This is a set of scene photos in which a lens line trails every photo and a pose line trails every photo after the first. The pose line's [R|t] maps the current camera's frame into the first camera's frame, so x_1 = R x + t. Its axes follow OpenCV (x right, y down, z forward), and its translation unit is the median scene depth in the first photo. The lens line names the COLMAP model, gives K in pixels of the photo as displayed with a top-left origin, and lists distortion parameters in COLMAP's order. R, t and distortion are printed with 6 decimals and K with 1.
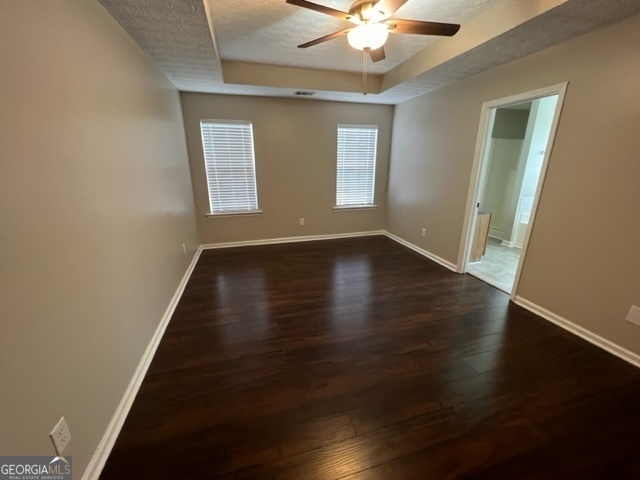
lens RADIAL K [[256.4, 0, 321.6], [0, 256.4, 240.0], [0, 0, 1]] dist [-0.001271, -0.000069]
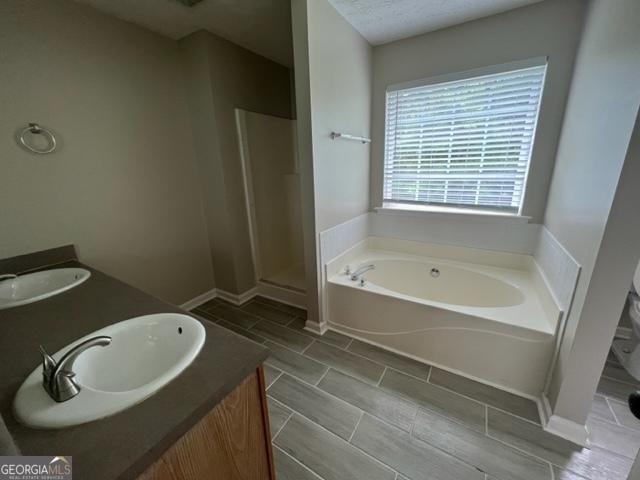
lens RADIAL K [[256.4, 0, 321.6], [0, 256.4, 239.6], [0, 0, 1]] dist [-0.001271, -0.000069]
pose [[0.749209, -0.207150, 0.629107, 0.472868], [0.225006, 0.972947, 0.052407, -0.167789], [-0.622944, 0.102289, 0.775550, 0.614063]]
